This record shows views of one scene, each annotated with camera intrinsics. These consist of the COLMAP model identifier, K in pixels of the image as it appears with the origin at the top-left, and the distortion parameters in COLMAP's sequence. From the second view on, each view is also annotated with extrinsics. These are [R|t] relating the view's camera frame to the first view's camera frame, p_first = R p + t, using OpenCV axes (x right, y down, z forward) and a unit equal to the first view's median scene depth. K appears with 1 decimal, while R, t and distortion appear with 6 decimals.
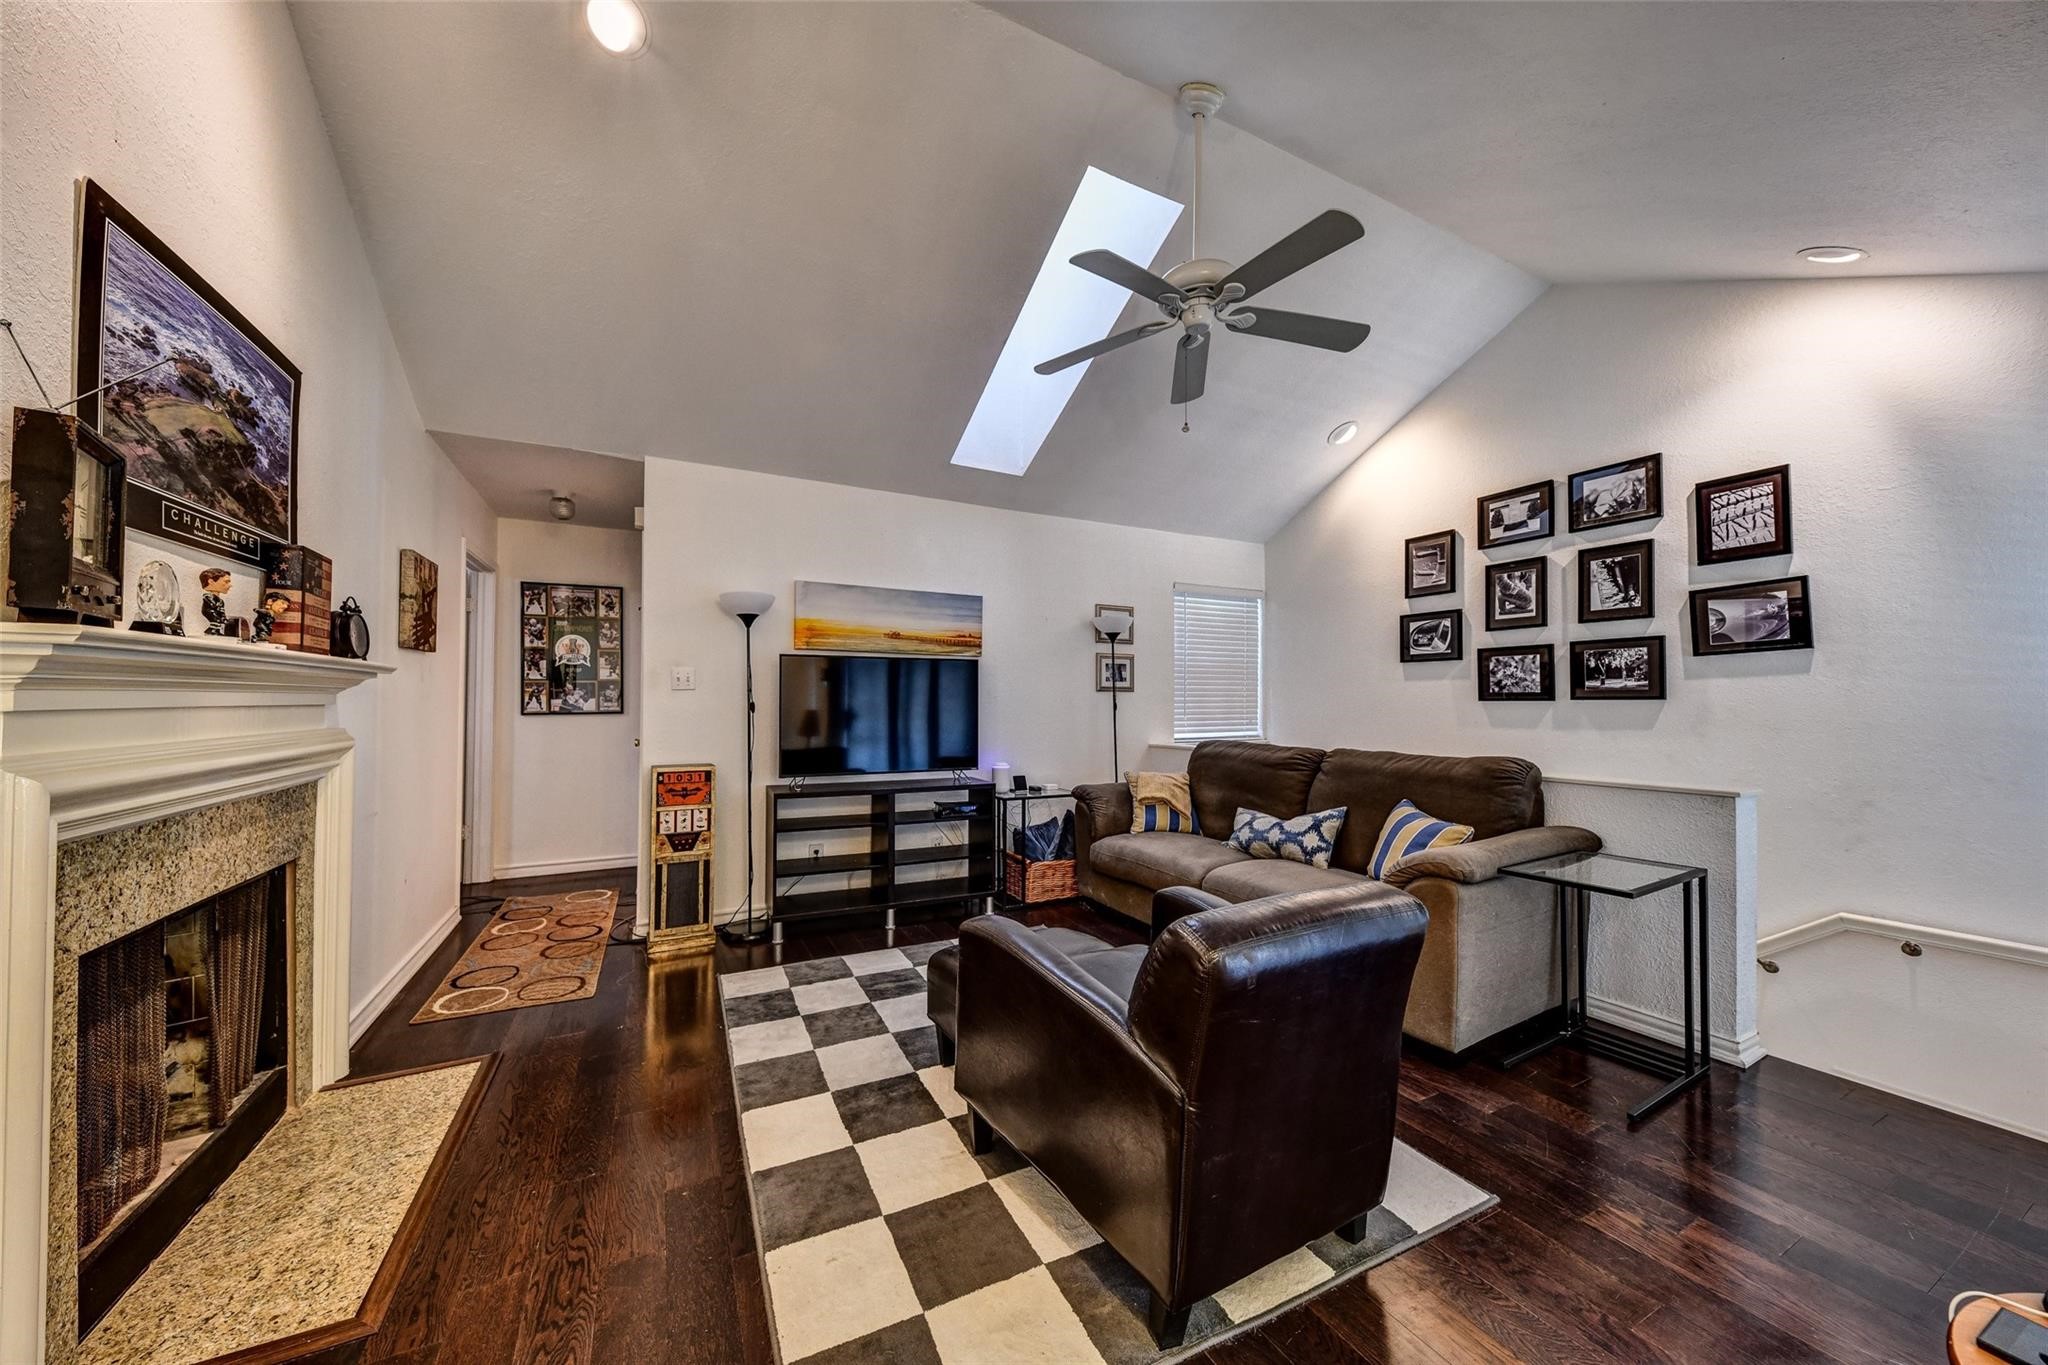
lens RADIAL K [[700.6, 0, 1029.0], [0, 700.6, 686.7], [0, 0, 1]] dist [-0.001335, -0.000044]
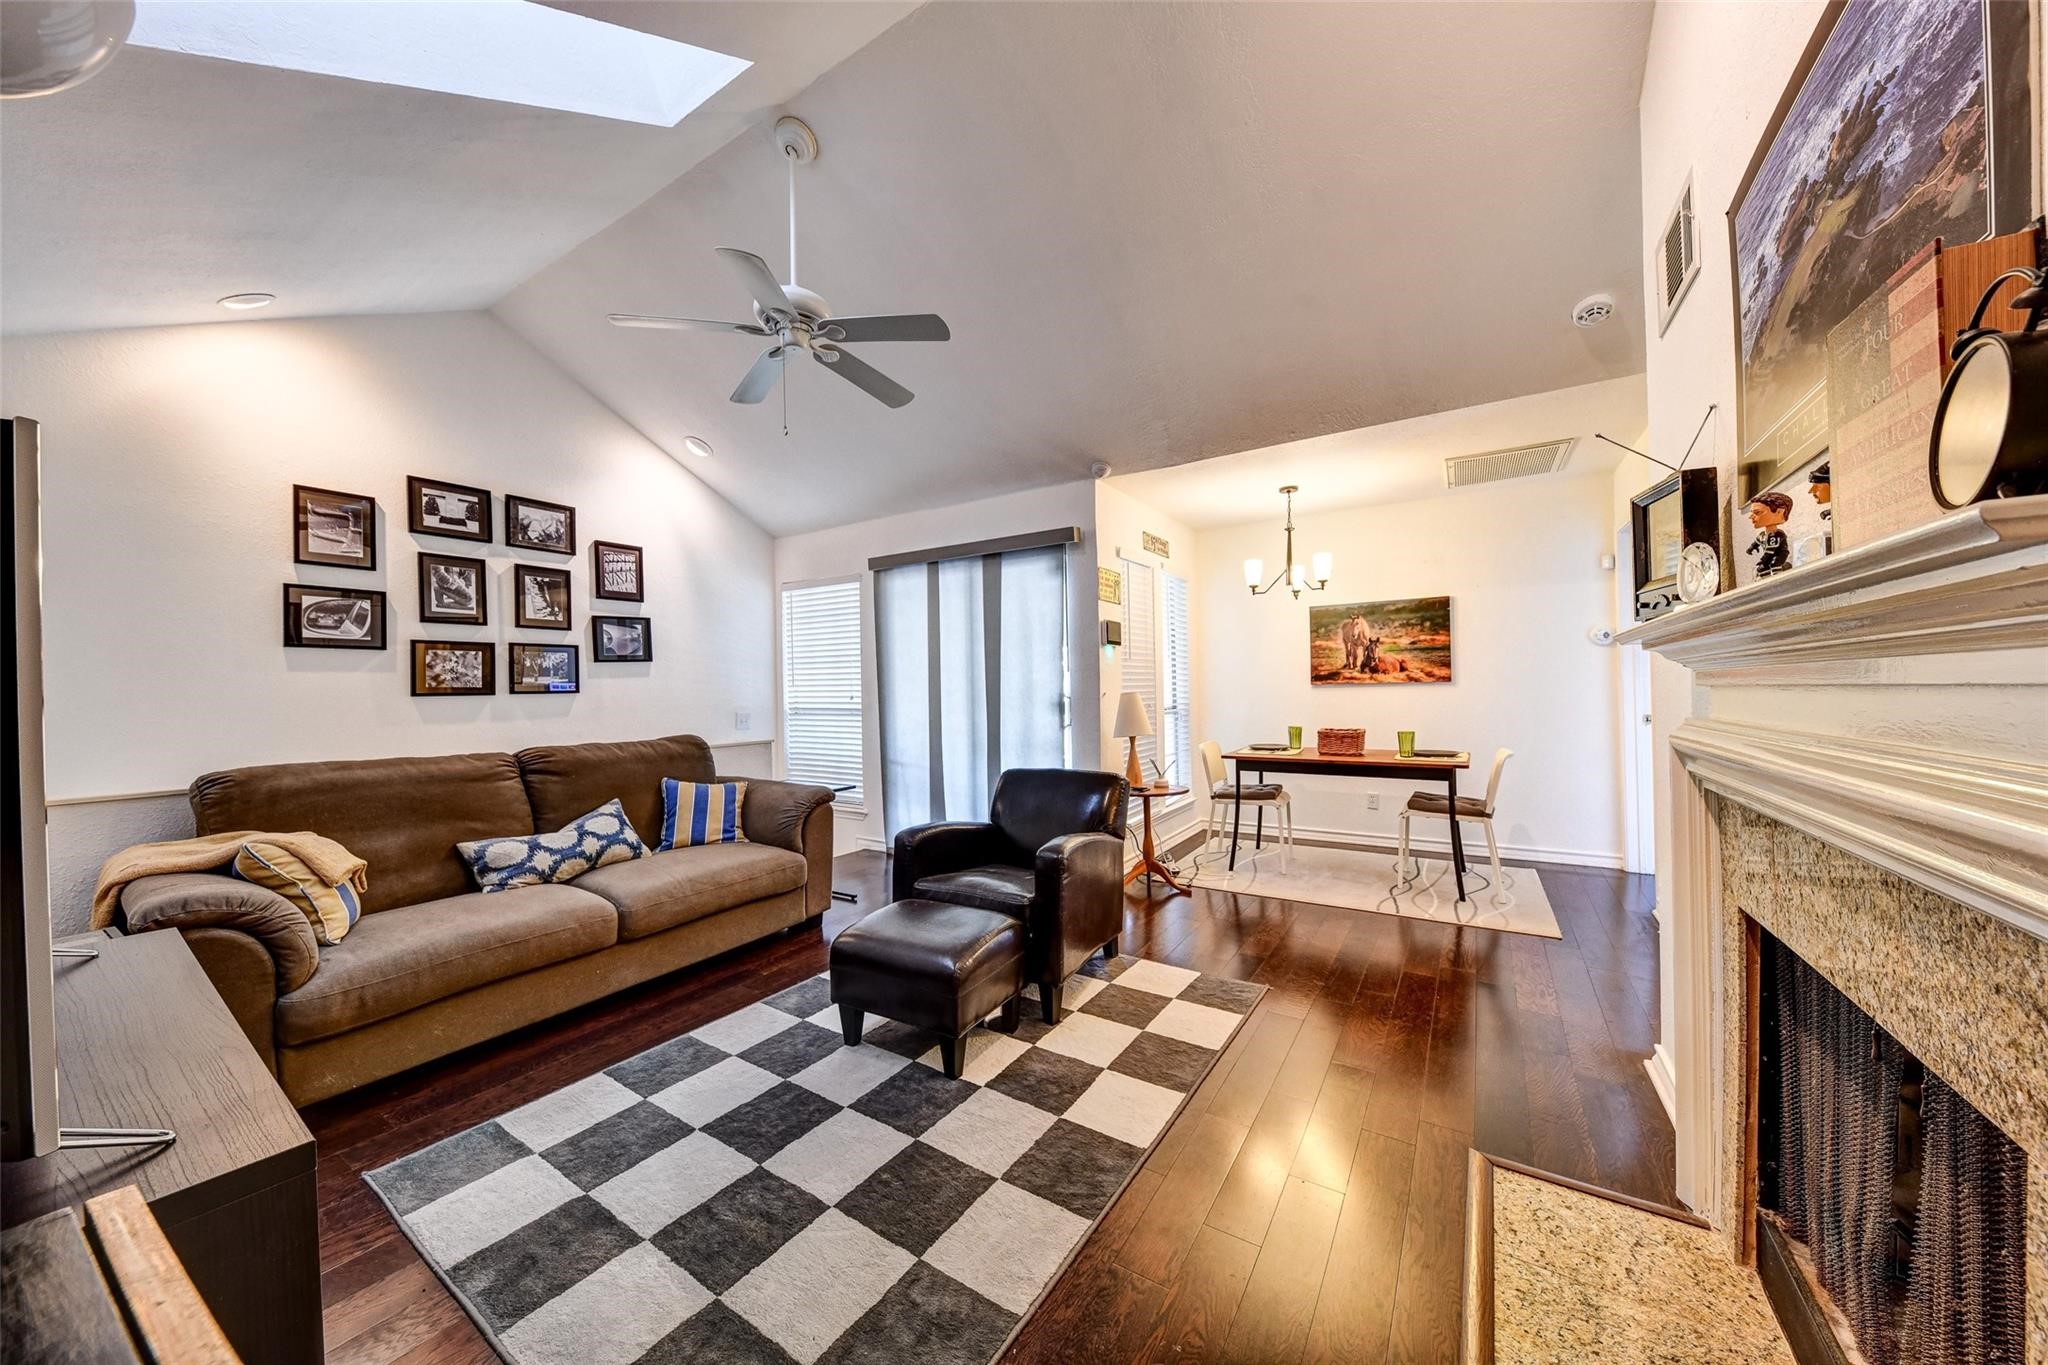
lens RADIAL K [[700.6, 0, 1027.9], [0, 700.6, 687.1], [0, 0, 1]] dist [-0.001335, -0.000044]
pose [[-0.503296, 0.002320, 0.864111, -0.600813], [-0.009956, 0.999914, -0.008484, 0.008391], [-0.864057, -0.012873, -0.503230, 0.814159]]
